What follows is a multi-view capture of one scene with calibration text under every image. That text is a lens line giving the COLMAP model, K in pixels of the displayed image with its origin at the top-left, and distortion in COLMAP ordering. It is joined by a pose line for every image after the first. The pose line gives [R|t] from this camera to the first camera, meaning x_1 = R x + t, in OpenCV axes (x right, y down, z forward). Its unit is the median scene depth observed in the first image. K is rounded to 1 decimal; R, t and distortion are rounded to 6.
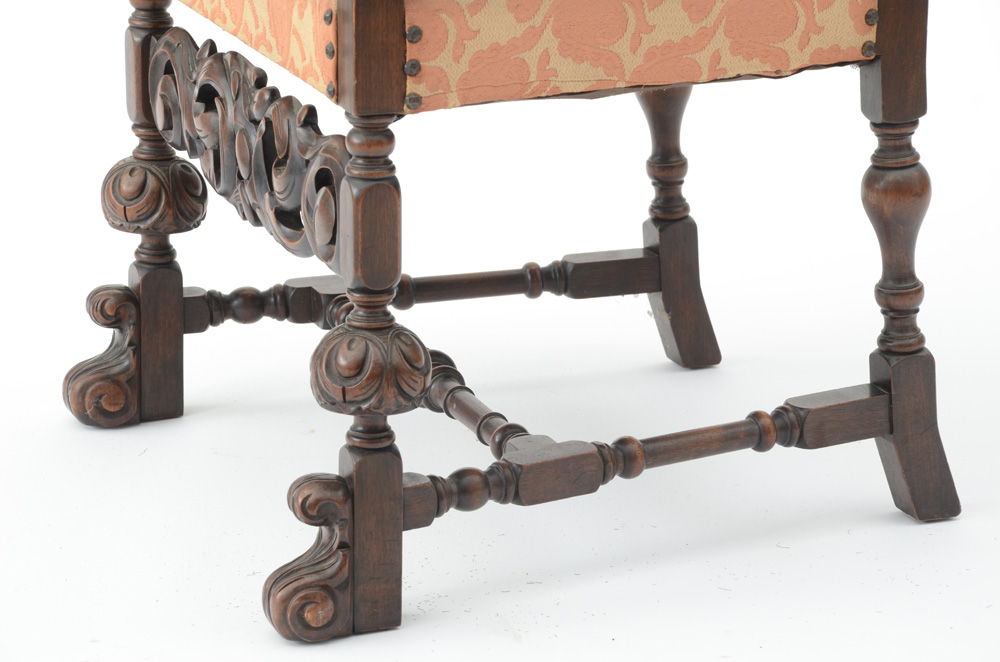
lens RADIAL K [[4144.2, 0, 496.8], [0, 4144.2, 334.3], [0, 0, 1]] dist [1.354526, 0.000000]
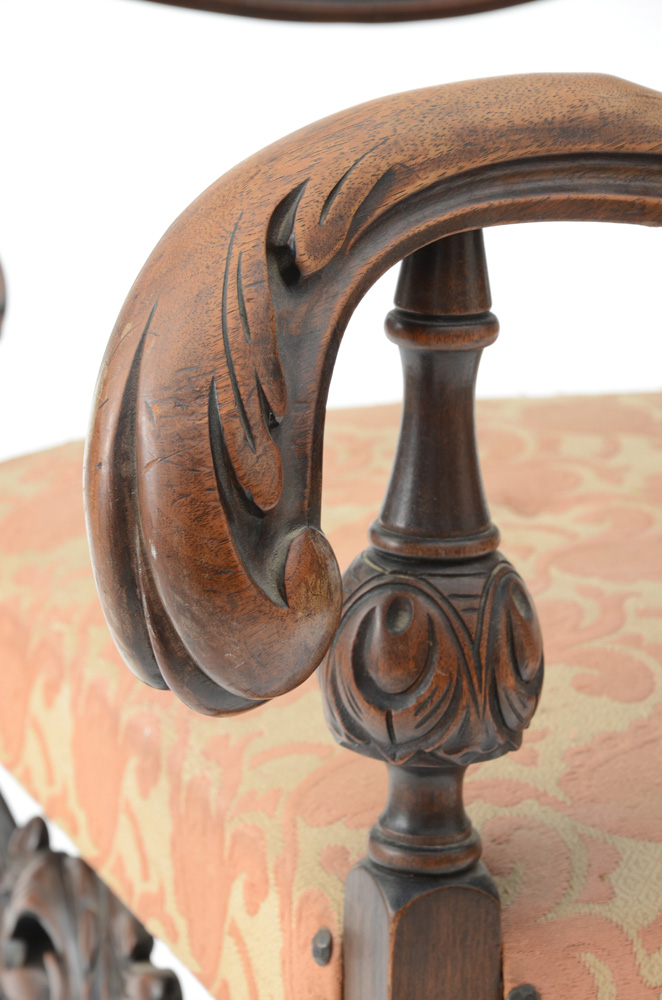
lens RADIAL K [[4144.2, 0, 328.3], [0, 4144.2, 505.7], [0, 0, 1]] dist [1.354526, 0.000000]
pose [[0.999865, 0.009163, 0.013645, -0.042407], [-0.008810, 0.999630, -0.025715, -0.102126], [-0.013876, 0.025591, 0.999576, 0.506862]]
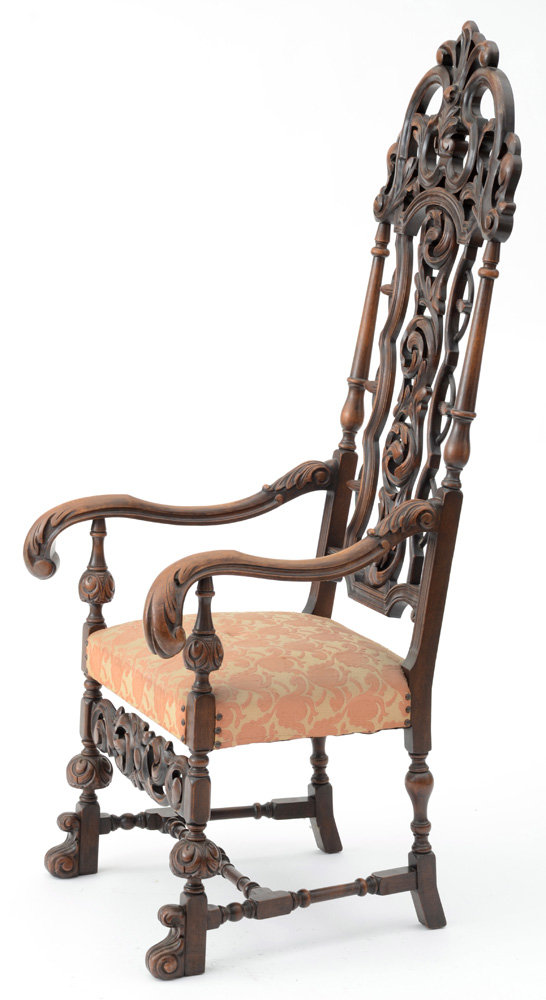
lens RADIAL K [[2582.5, 0, 270.1], [0, 2582.5, 504.3], [0, 0, 1]] dist [0.542111, 0.000000]
pose [[0.999344, 0.020890, 0.029575, -0.033796], [-0.017534, 0.993832, -0.109499, -0.027849], [-0.031680, 0.108909, 0.993547, -0.452179]]
